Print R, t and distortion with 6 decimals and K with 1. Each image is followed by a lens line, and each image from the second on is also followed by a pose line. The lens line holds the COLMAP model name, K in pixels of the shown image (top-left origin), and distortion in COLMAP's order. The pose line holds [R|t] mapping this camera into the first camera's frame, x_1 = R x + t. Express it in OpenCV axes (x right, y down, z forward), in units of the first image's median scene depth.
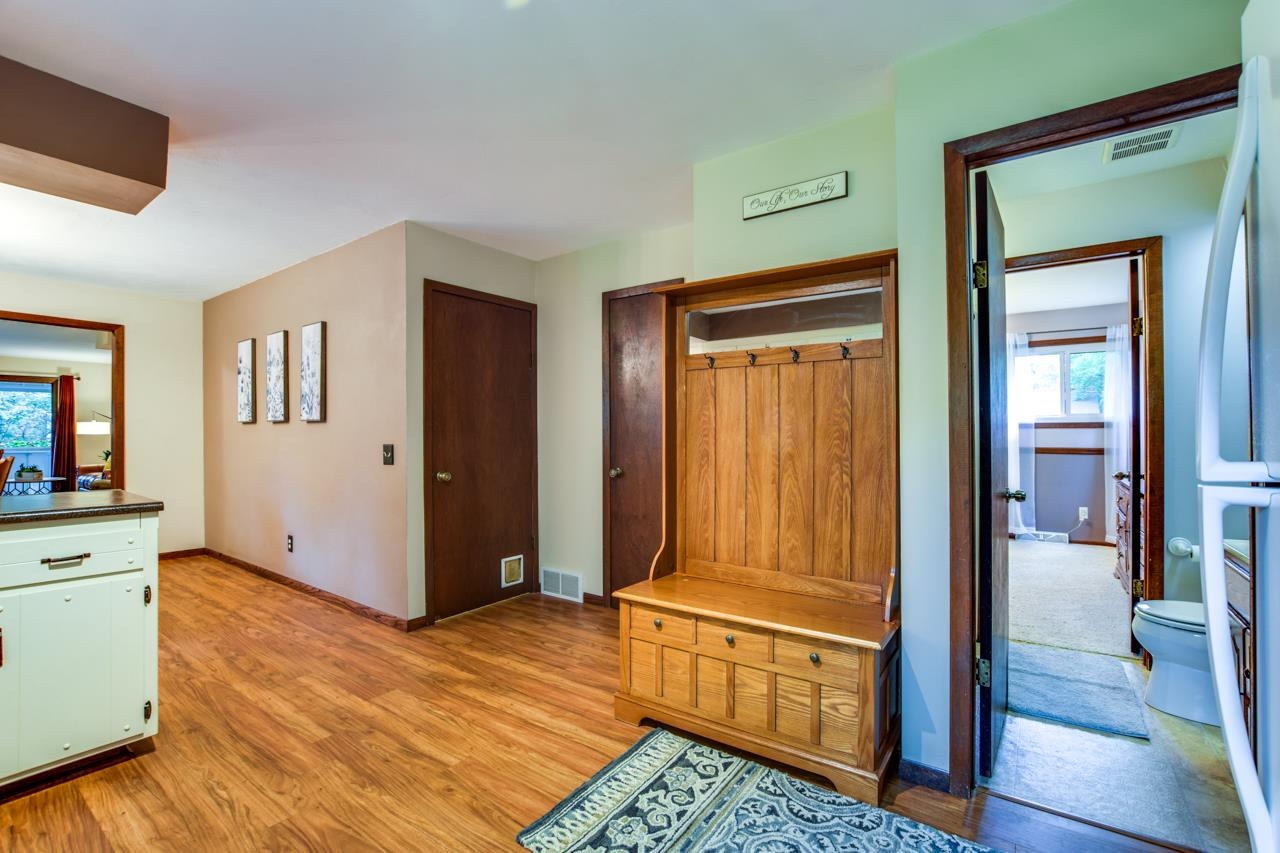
lens RADIAL K [[564.2, 0, 645.8], [0, 564.2, 428.8], [0, 0, 1]] dist [-0.033045, 0.004717]
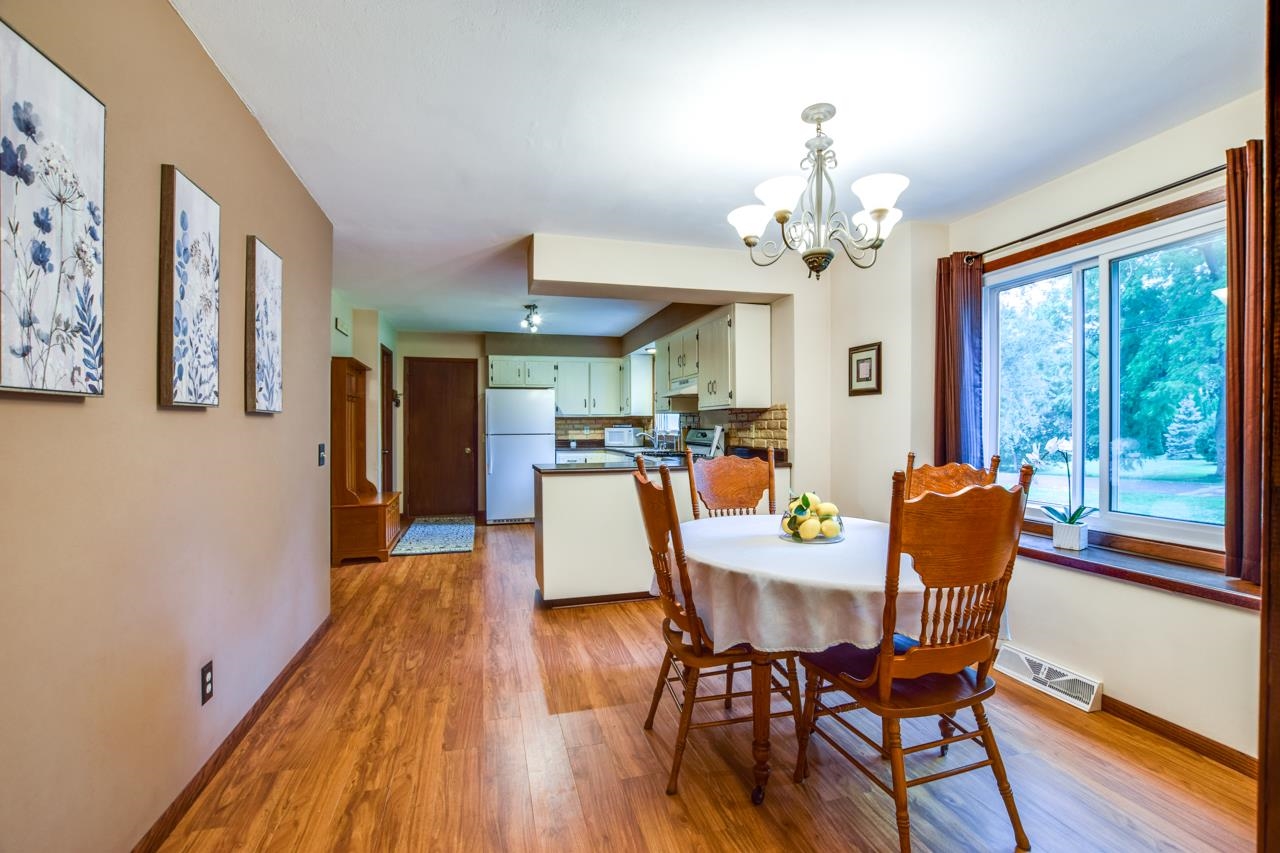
lens RADIAL K [[564.2, 0, 645.1], [0, 564.2, 425.7], [0, 0, 1]] dist [-0.033045, 0.004717]
pose [[-0.781719, 0.002358, 0.623626, -1.551831], [-0.003622, 0.999959, -0.008321, 0.003939], [-0.623620, -0.008763, -0.781679, 1.471696]]
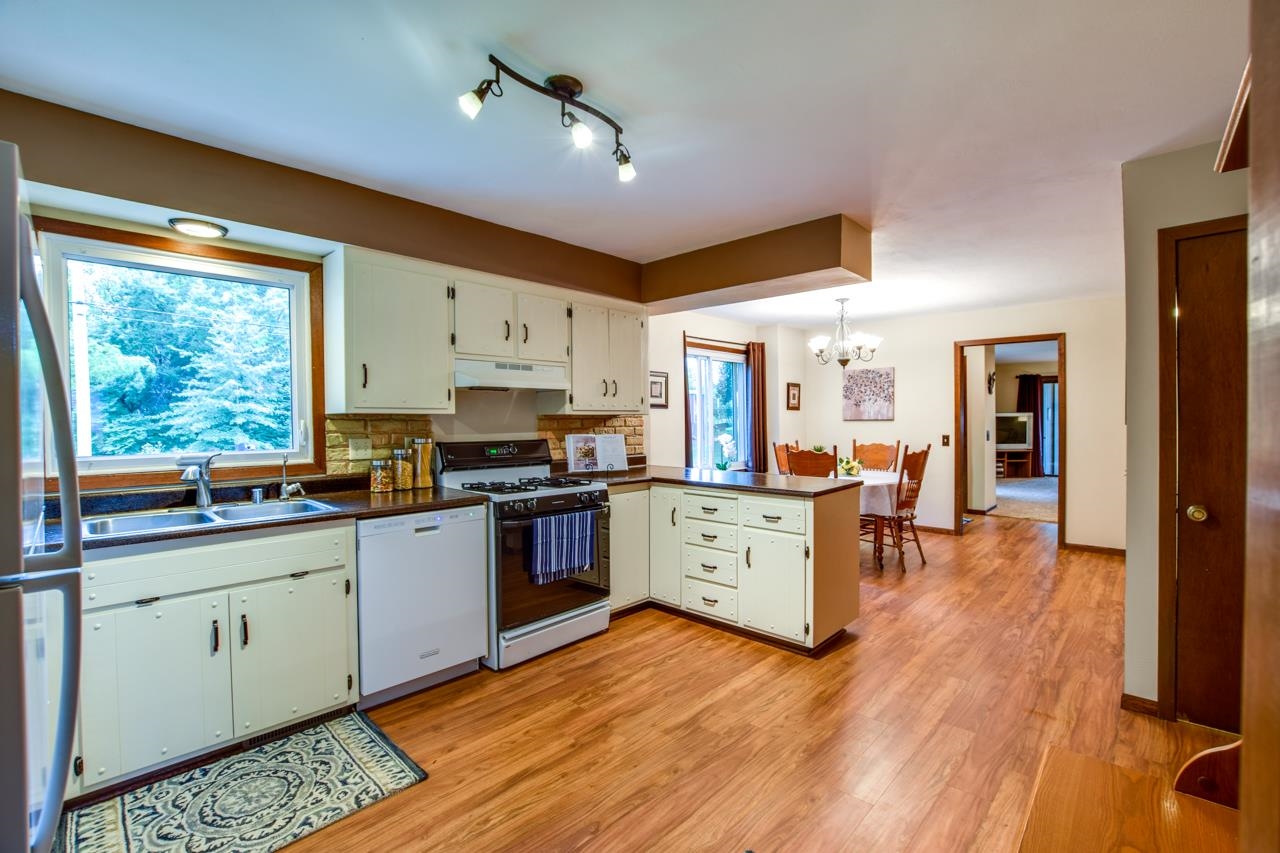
lens RADIAL K [[564.2, 0, 650.4], [0, 564.2, 428.9], [0, 0, 1]] dist [-0.033045, 0.004717]
pose [[-0.132628, 0.019548, -0.990973, 0.399402], [0.016197, 0.999715, 0.017553, -0.041189], [0.991034, -0.013723, -0.132907, 0.474713]]
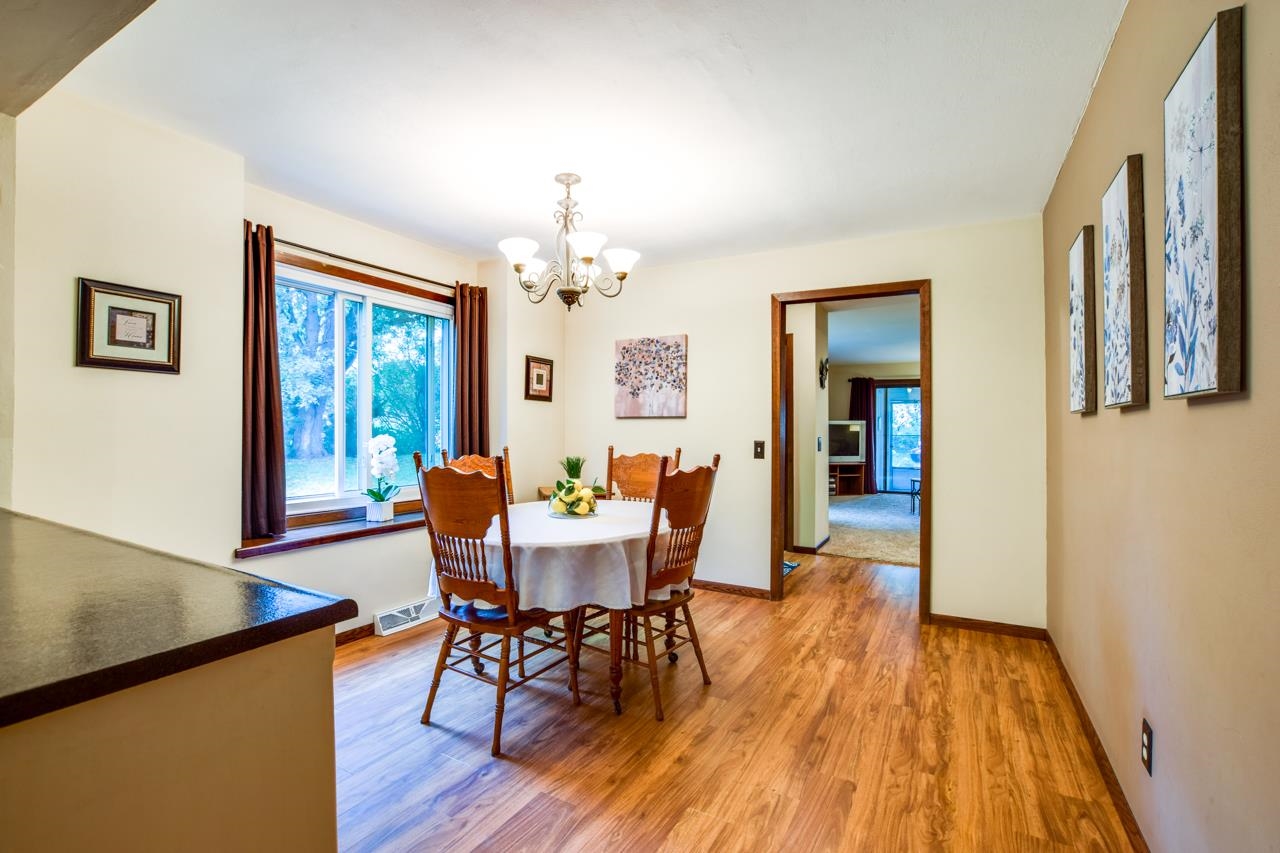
lens RADIAL K [[564.2, 0, 652.4], [0, 564.2, 428.8], [0, 0, 1]] dist [-0.033045, 0.004717]
pose [[0.121237, -0.000698, -0.992623, -0.429417], [0.001657, 0.999999, -0.000500, 0.002593], [0.992622, -0.001584, 0.121238, 0.837798]]
